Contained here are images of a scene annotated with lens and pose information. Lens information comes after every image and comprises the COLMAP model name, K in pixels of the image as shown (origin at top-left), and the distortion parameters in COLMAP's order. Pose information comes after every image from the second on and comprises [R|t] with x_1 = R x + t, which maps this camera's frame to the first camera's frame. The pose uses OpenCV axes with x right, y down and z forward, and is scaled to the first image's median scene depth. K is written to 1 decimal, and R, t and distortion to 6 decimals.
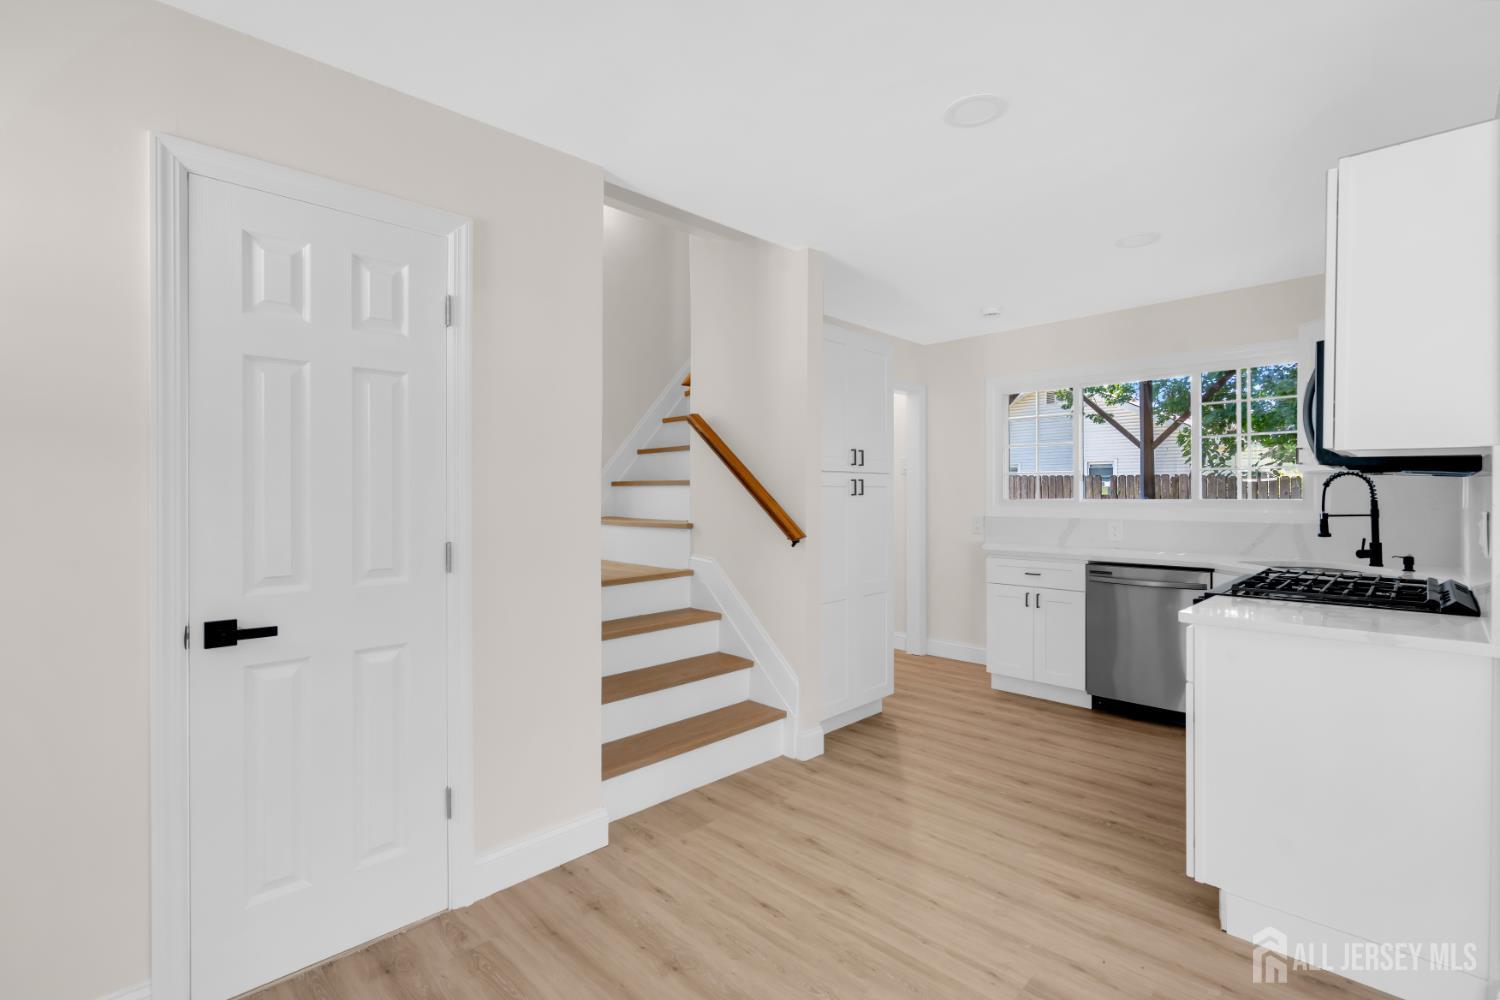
lens RADIAL K [[688.8, 0, 749.7], [0, 688.8, 492.3], [0, 0, 1]] dist [-0.001809, 0.000182]
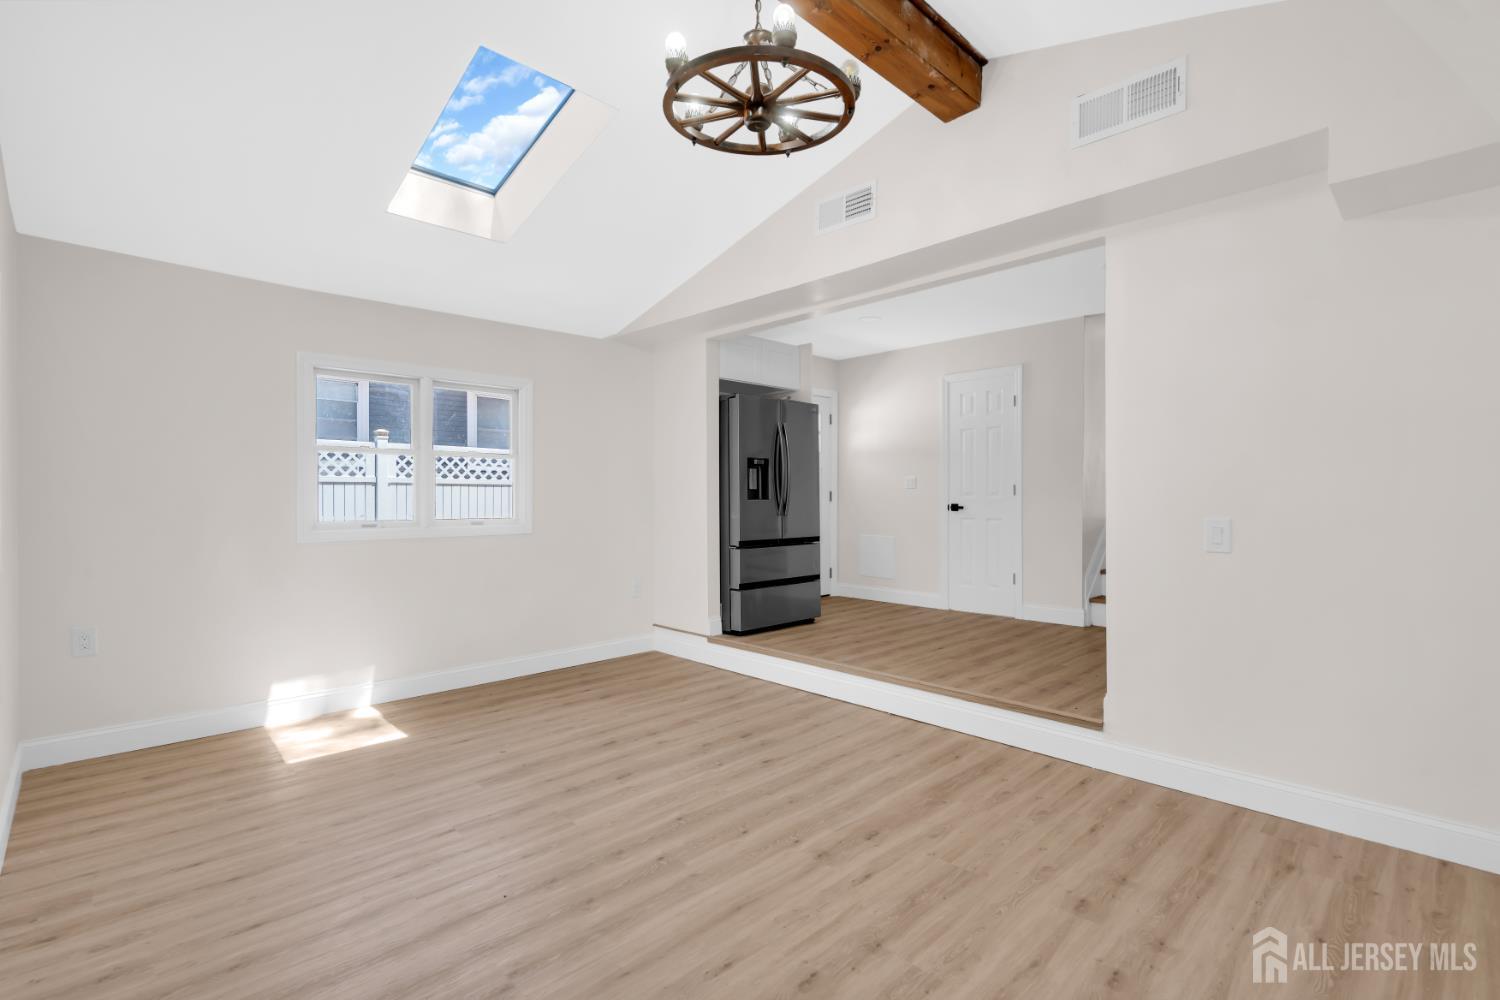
lens RADIAL K [[694.2, 0, 744.9], [0, 694.2, 498.4], [0, 0, 1]] dist [0.000050, 0.000554]
pose [[-0.022587, 0.006900, -0.999721, 2.327620], [0.002747, 0.999973, 0.006840, 0.103819], [0.999741, -0.002592, -0.022605, -0.019902]]
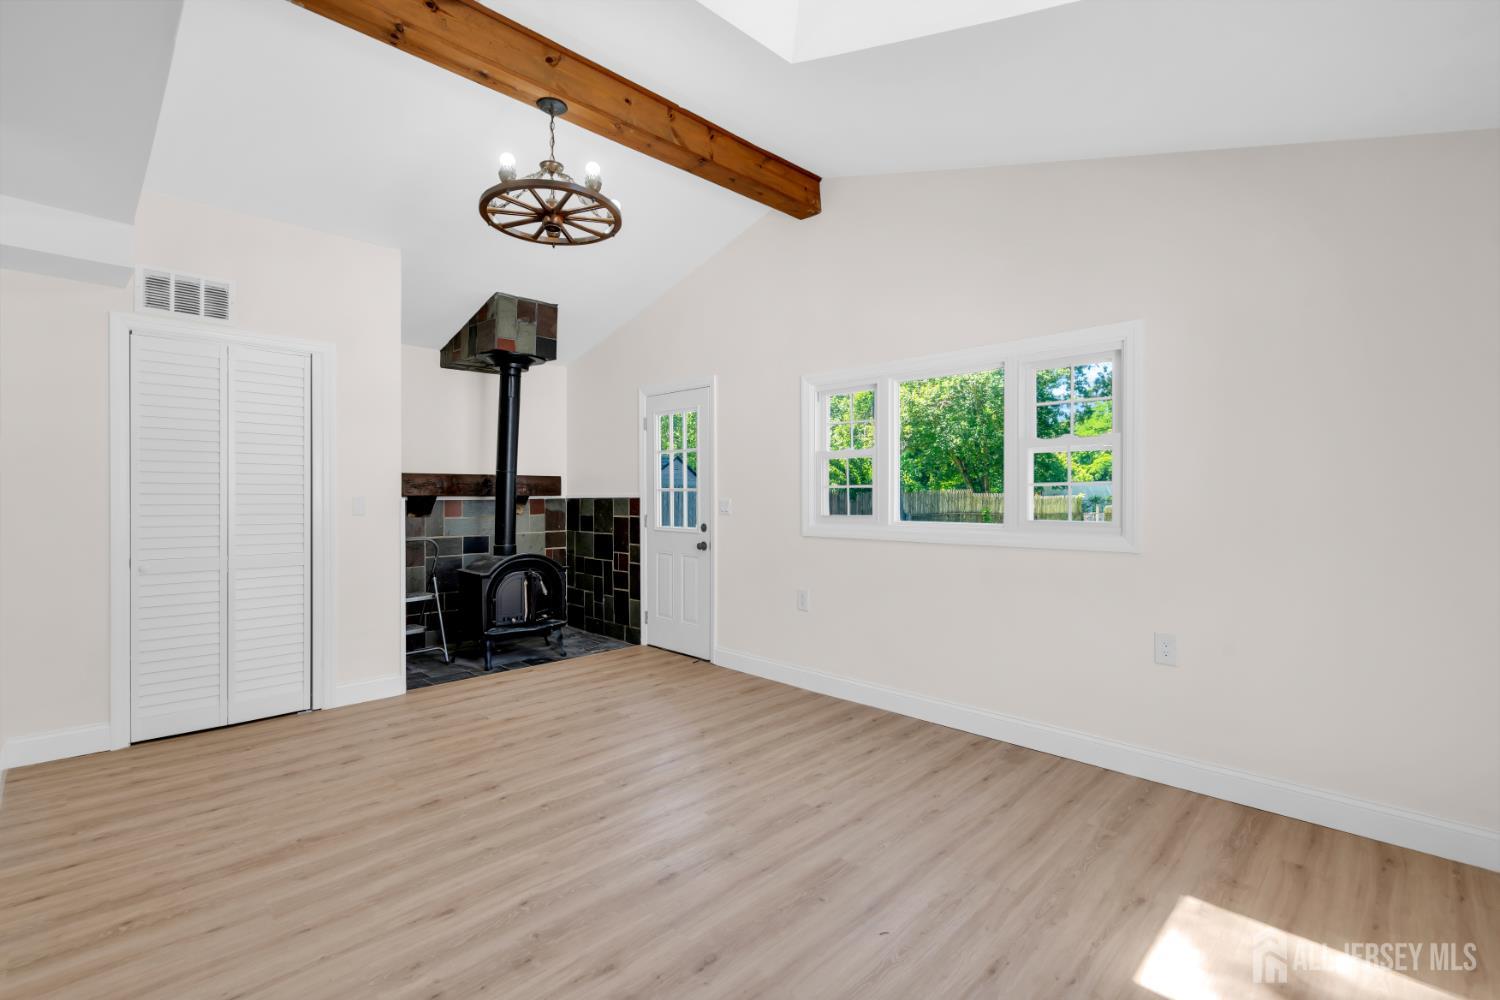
lens RADIAL K [[678.9, 0, 738.0], [0, 678.9, 496.1], [0, 0, 1]] dist [0.000186, 0.000145]
pose [[0.008911, 0.001585, 0.999959, -0.135661], [-0.000023, 0.999999, -0.001584, 0.113459], [-0.999960, -0.000009, 0.008911, -0.422496]]
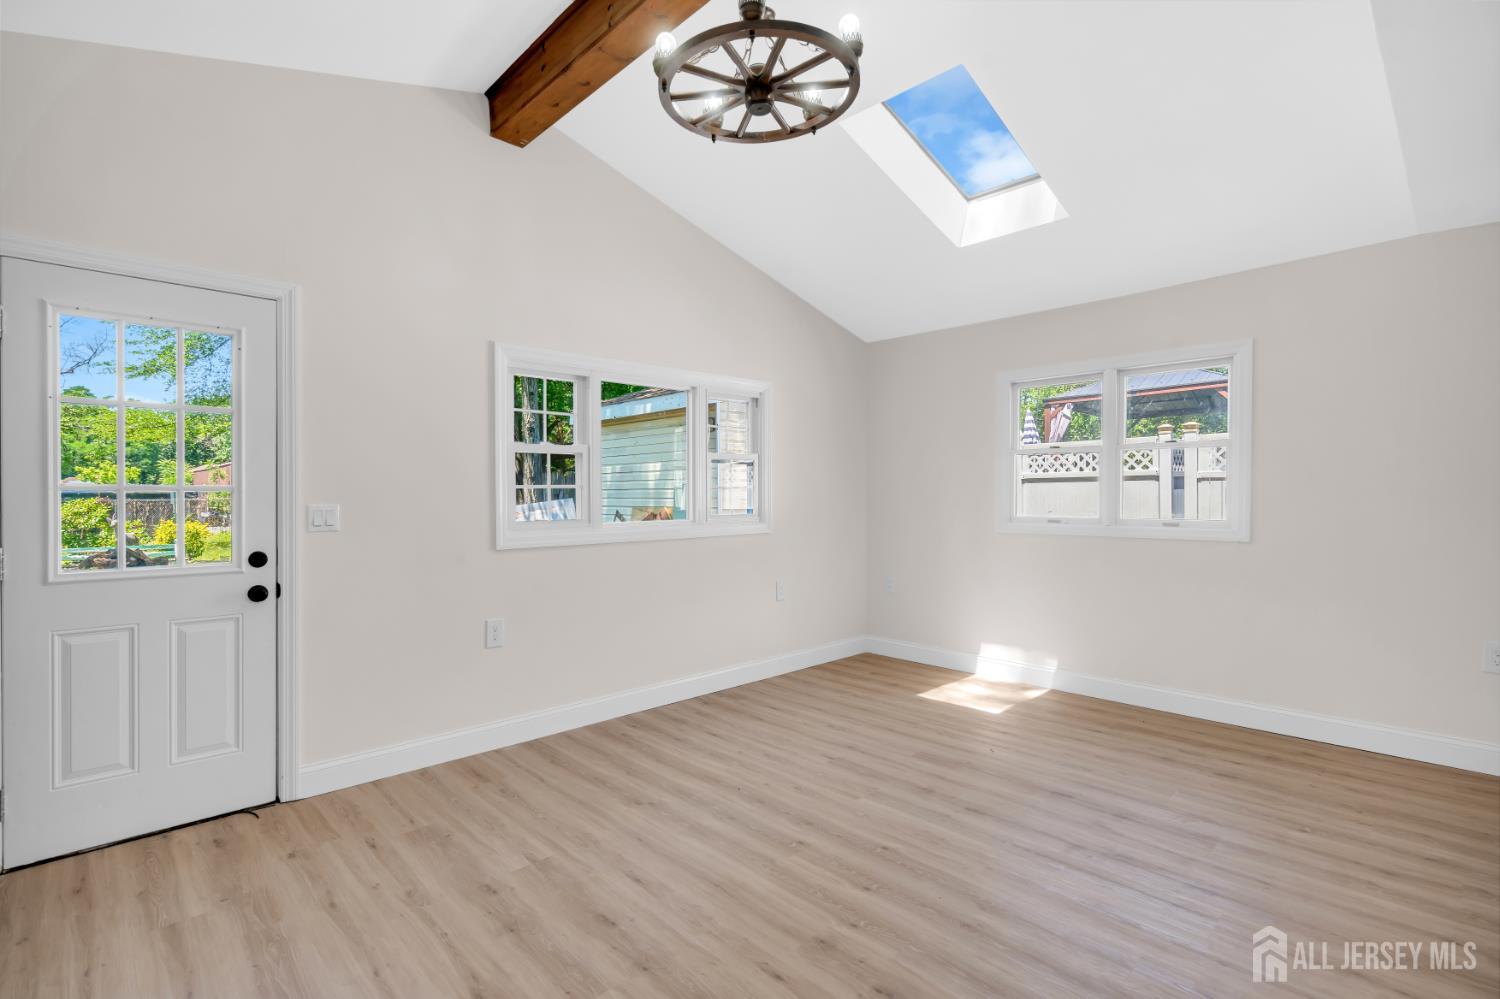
lens RADIAL K [[694.2, 0, 744.9], [0, 694.2, 497.9], [0, 0, 1]] dist [0.000050, 0.000554]
pose [[-0.999657, 0.007634, 0.025051, 1.281403], [0.007715, 0.999965, 0.003142, 0.107507], [-0.025026, 0.003334, -0.999681, 0.979330]]
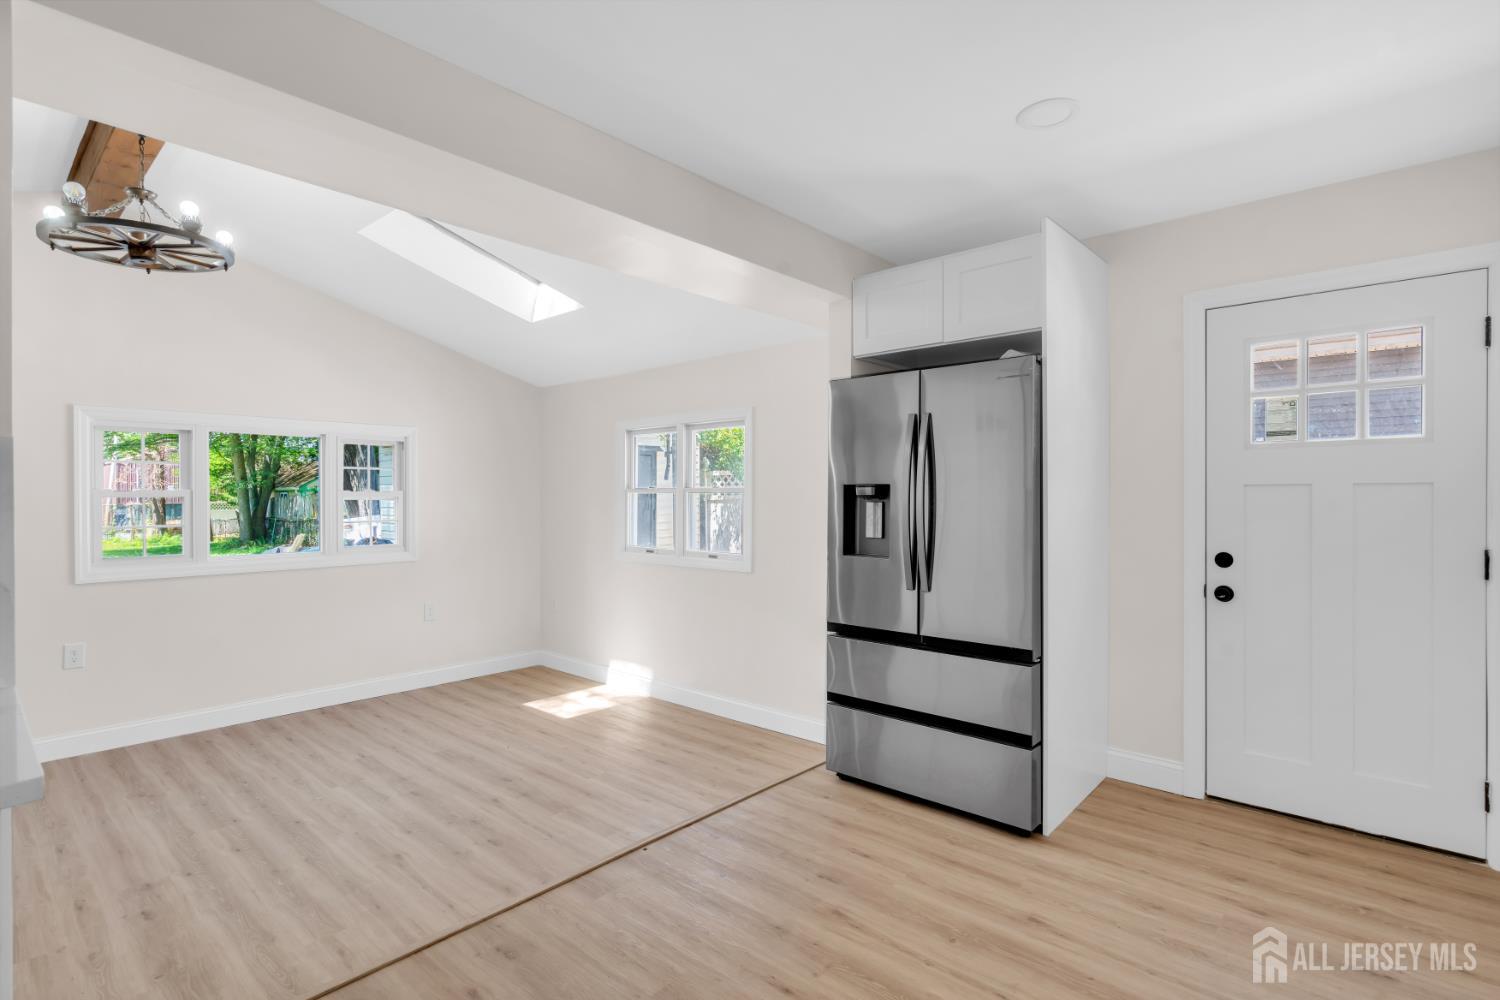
lens RADIAL K [[719.8, 0, 746.3], [0, 719.8, 500.8], [0, 0, 1]] dist [-0.000052, 0.001121]
pose [[-0.998702, 0.005136, -0.050669, 0.206383], [0.004937, 0.999980, 0.004050, 0.005979], [0.050689, 0.003794, -0.998707, 1.404671]]
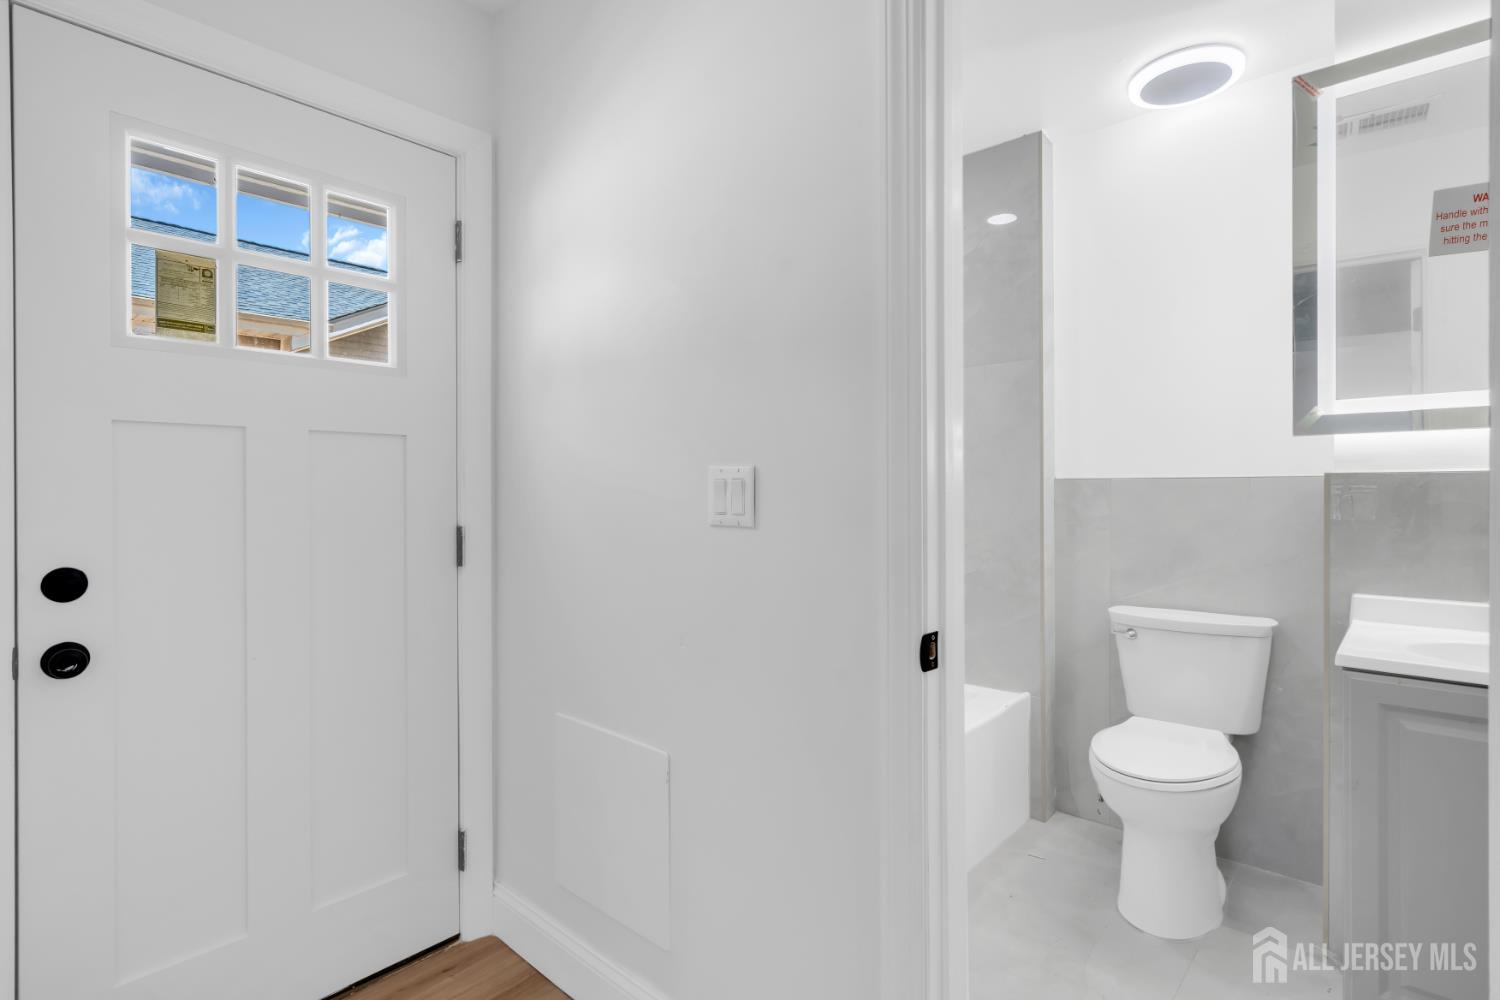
lens RADIAL K [[728.4, 0, 745.7], [0, 728.4, 494.0], [0, 0, 1]] dist [0.002299, 0.000533]
pose [[0.043174, 0.005505, -0.999052, -0.126324], [0.003062, 0.999979, 0.005642, 0.049558], [0.999063, -0.003303, 0.043156, 0.633916]]
